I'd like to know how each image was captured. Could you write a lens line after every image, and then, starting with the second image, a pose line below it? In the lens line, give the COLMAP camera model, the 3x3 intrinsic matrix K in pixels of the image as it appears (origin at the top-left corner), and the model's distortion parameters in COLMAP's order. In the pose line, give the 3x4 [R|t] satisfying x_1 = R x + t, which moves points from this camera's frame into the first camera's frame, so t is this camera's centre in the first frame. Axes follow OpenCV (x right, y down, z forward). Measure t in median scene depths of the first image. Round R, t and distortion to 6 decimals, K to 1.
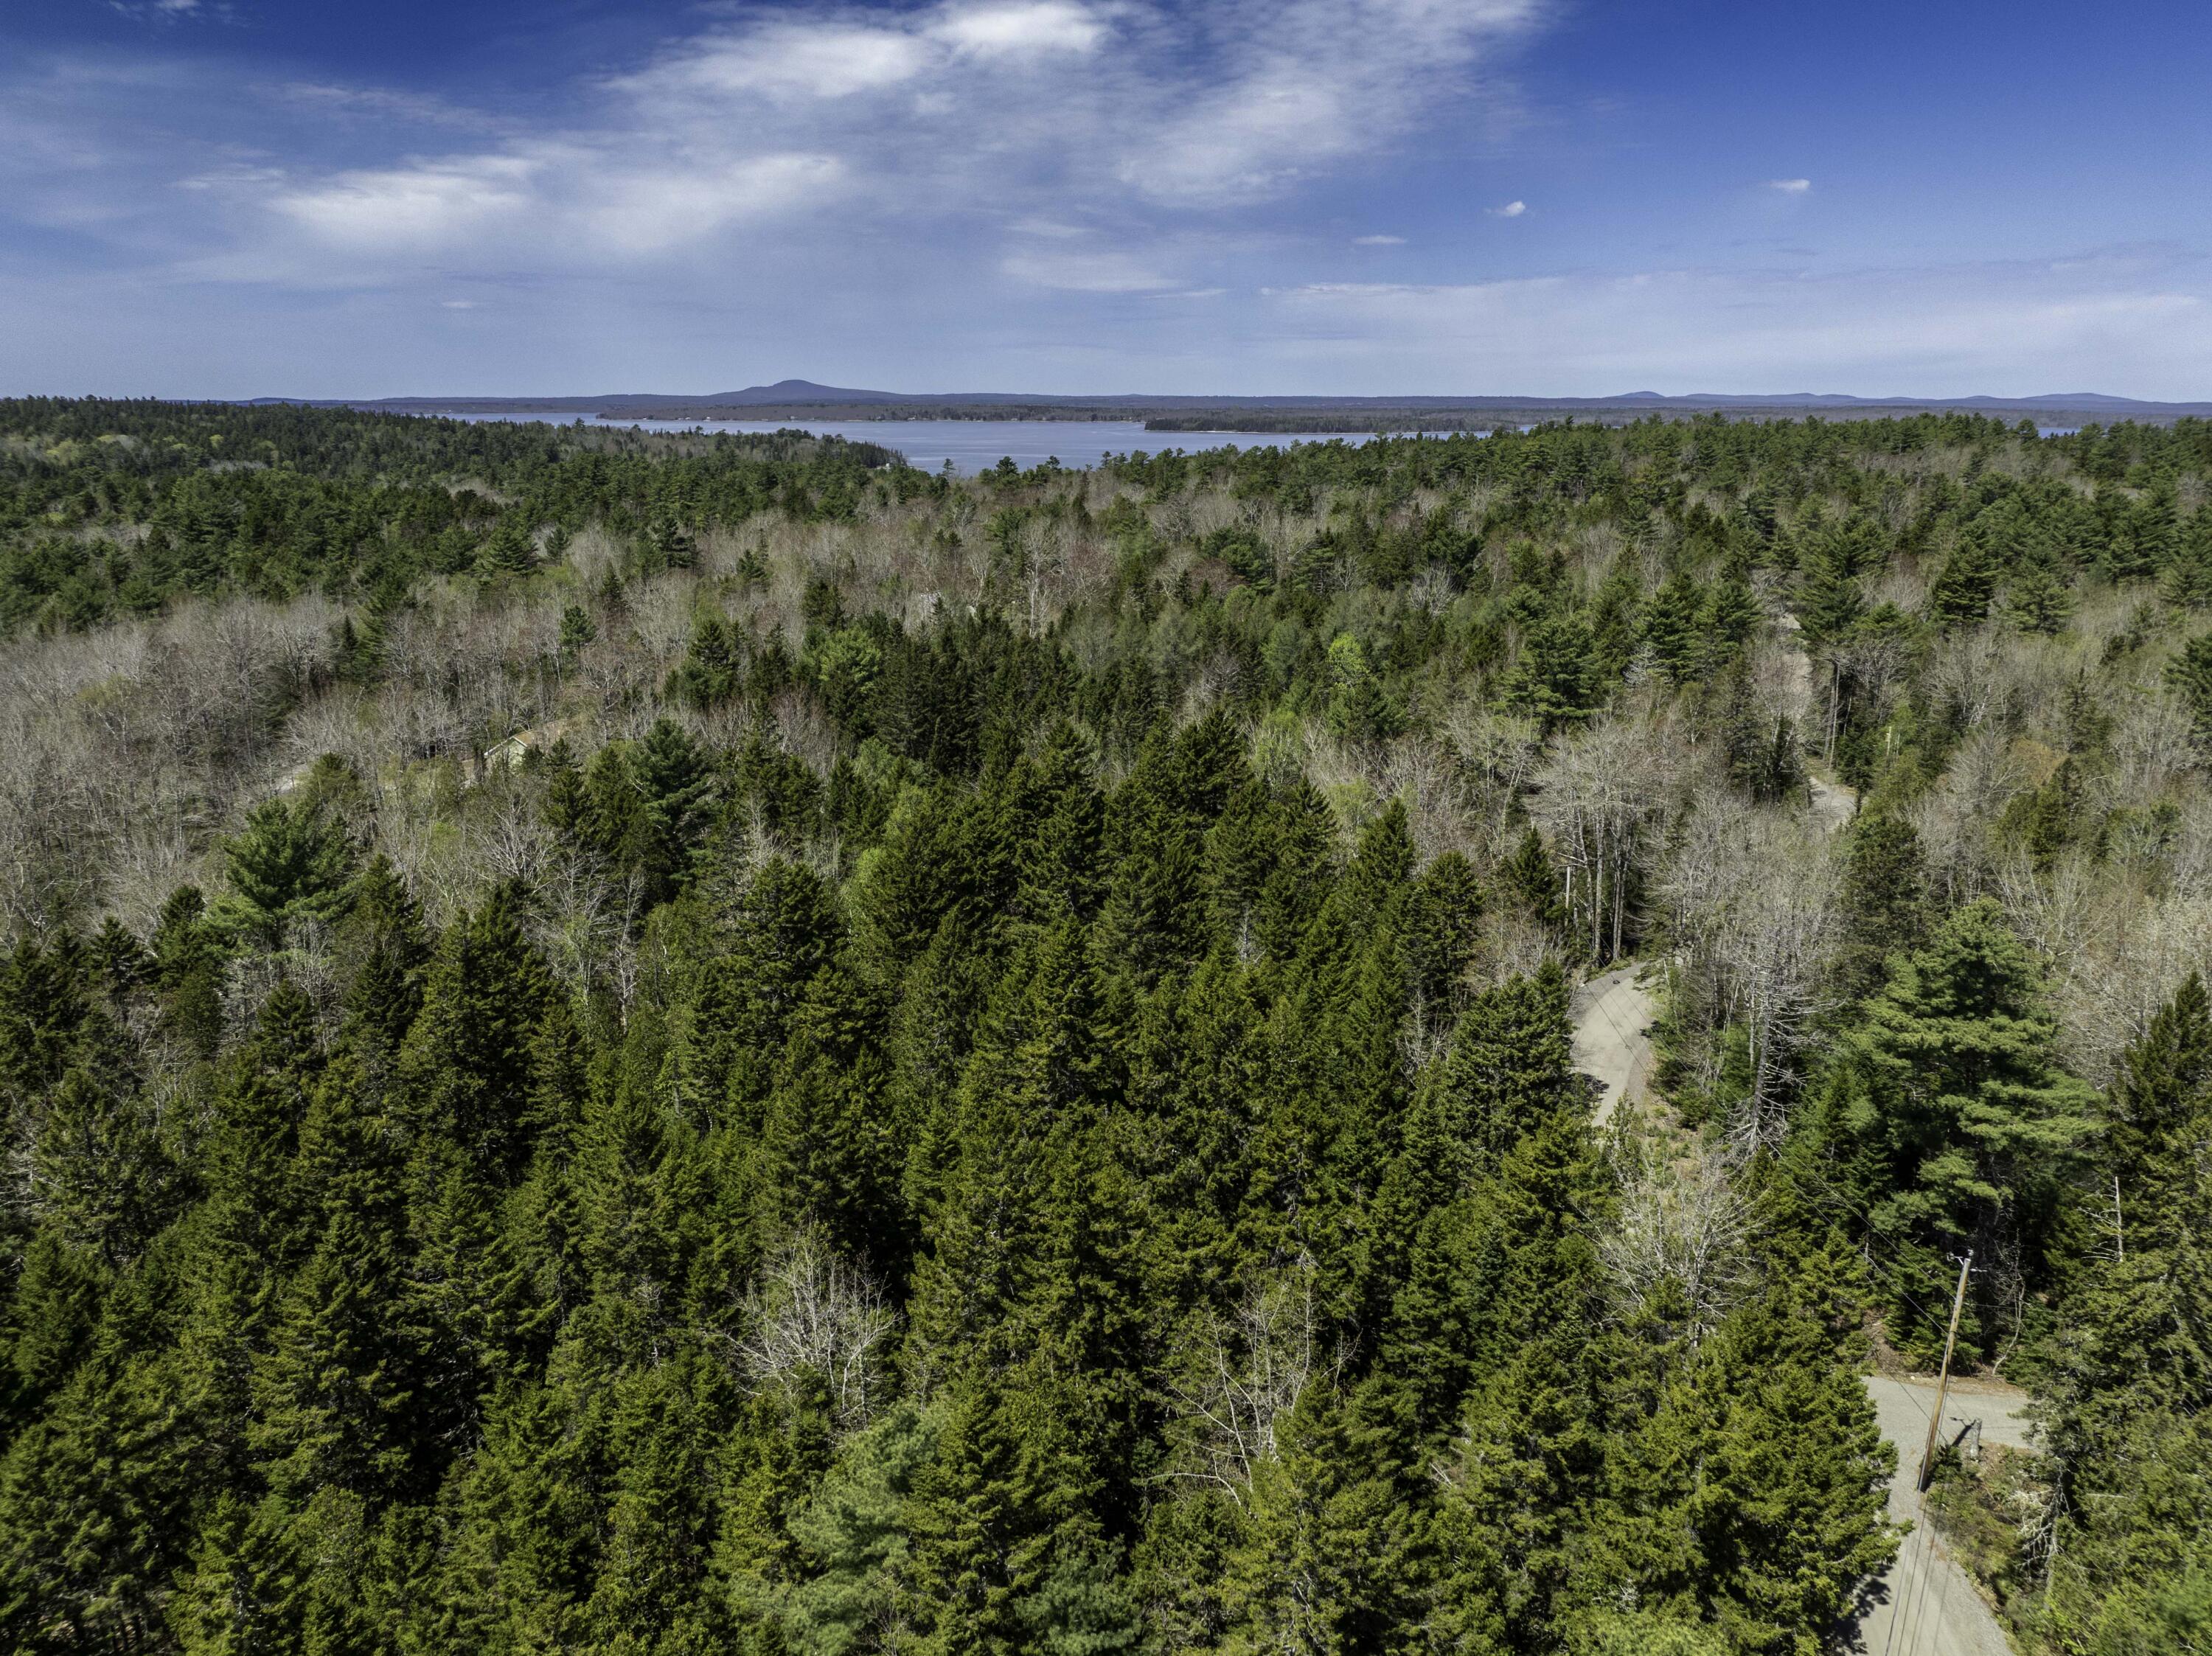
lens RADIAL K [[1551.0, 0, 1114.5], [0, 1551.0, 842.4], [0, 0, 1]] dist [-0.042925, 0.012463]
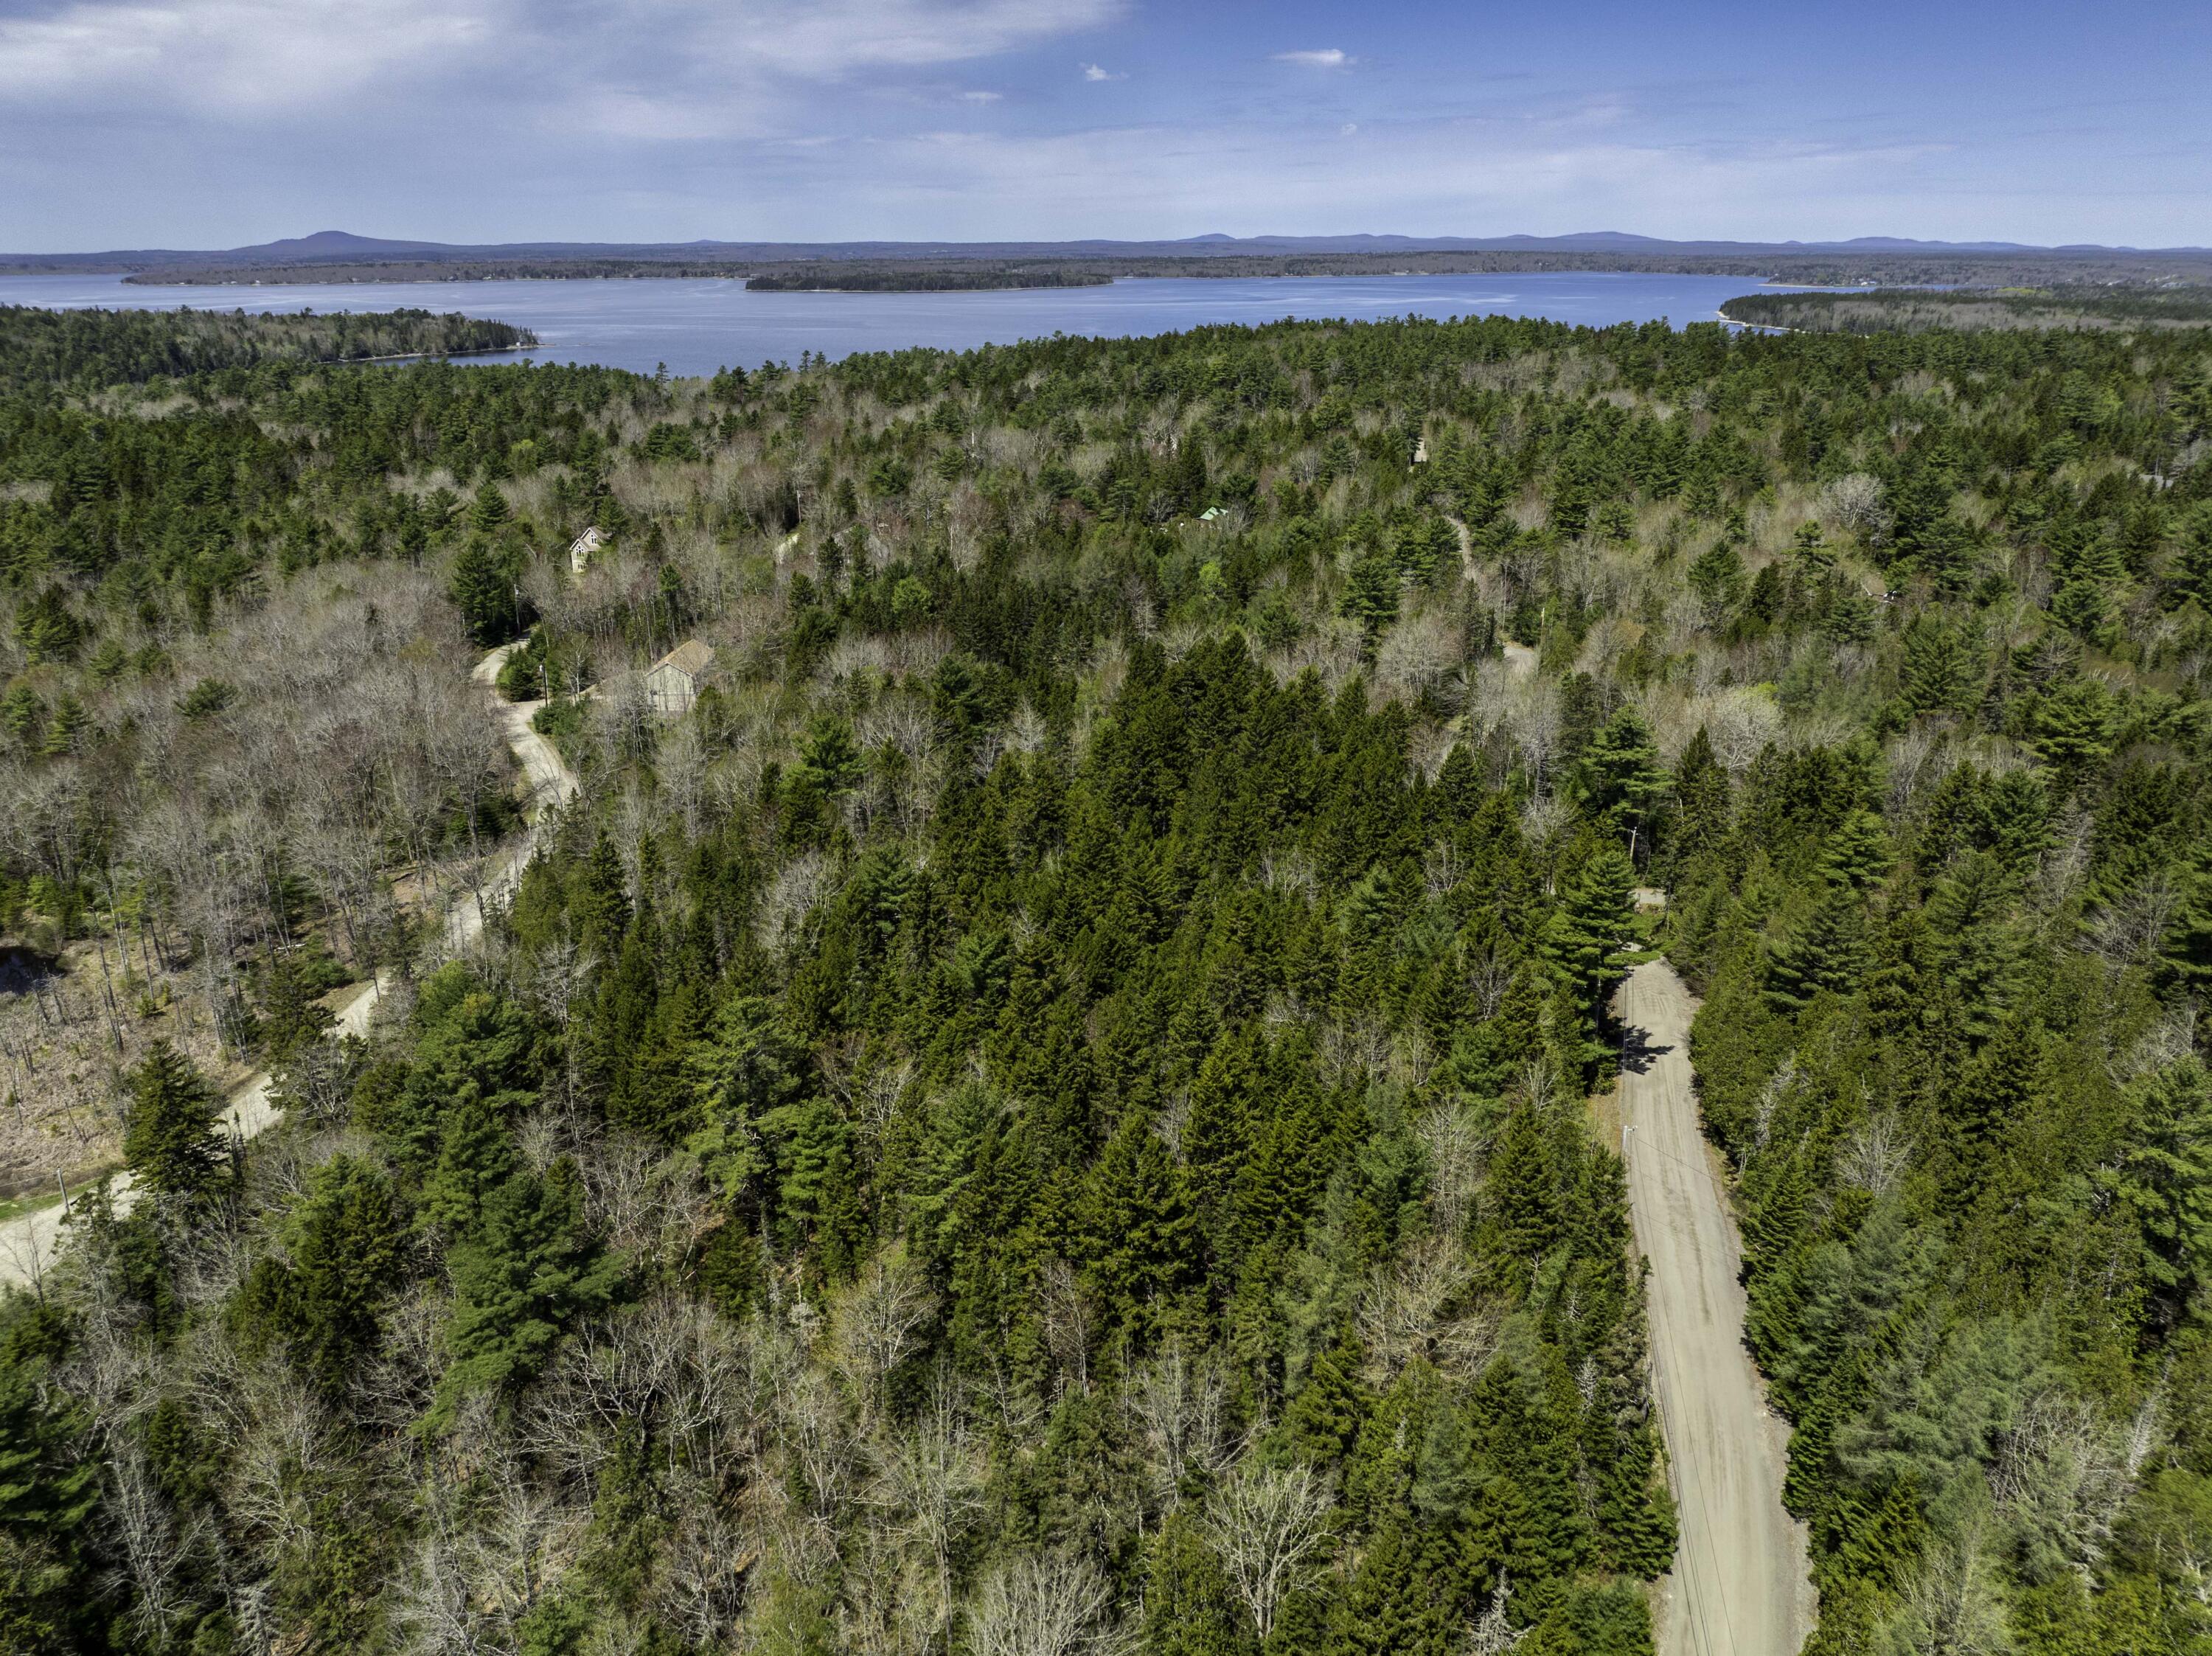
lens RADIAL K [[1551.0, 0, 1104.1], [0, 1551.0, 814.9], [0, 0, 1]] dist [-0.042925, 0.012463]
pose [[0.969090, -0.083163, 0.232268, -0.440515], [0.065756, 0.994484, 0.081720, -0.022623], [-0.237783, -0.063921, 0.969213, -0.640895]]
